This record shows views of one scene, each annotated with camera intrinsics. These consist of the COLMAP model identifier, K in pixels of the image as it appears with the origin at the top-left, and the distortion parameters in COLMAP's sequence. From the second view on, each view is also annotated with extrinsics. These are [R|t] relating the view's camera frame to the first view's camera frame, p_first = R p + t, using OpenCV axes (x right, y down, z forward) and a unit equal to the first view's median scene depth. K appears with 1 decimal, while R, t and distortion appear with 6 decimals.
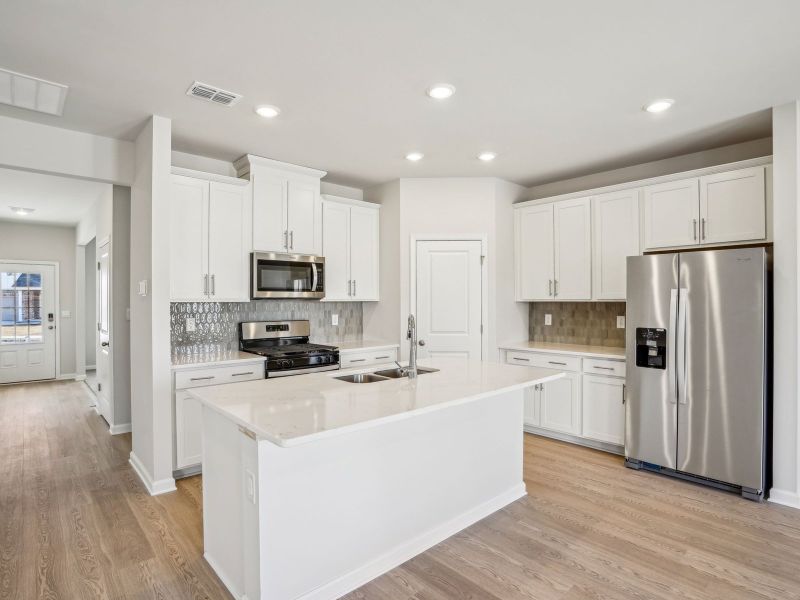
lens RADIAL K [[428.4, 0, 400.0], [0, 428.4, 300.0], [0, 0, 1]] dist [-0.024941, 0.000424]
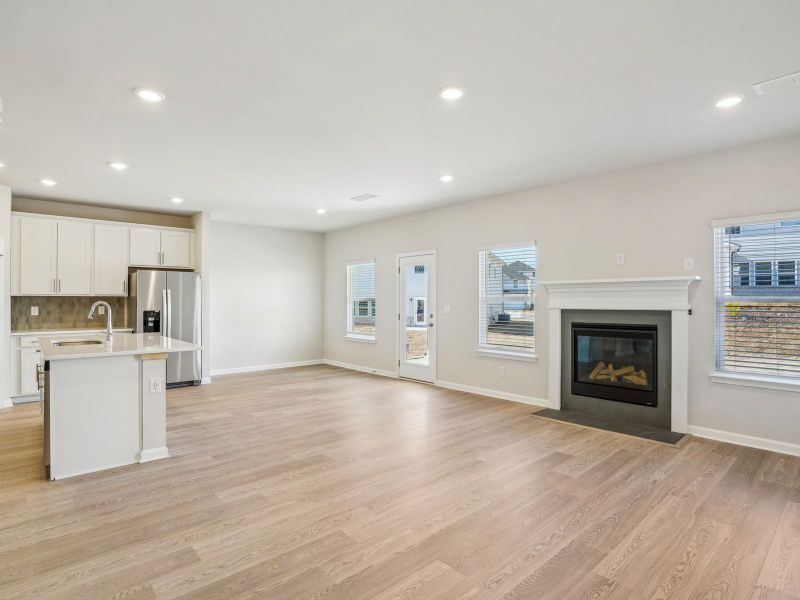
lens RADIAL K [[428.4, 0, 400.0], [0, 428.4, 300.0], [0, 0, 1]] dist [-0.024941, 0.000424]
pose [[0.004751, 0.002587, 0.999985, -0.922394], [-0.000847, 0.999996, -0.002583, 0.018693], [-0.999988, -0.000835, 0.004753, -0.051543]]
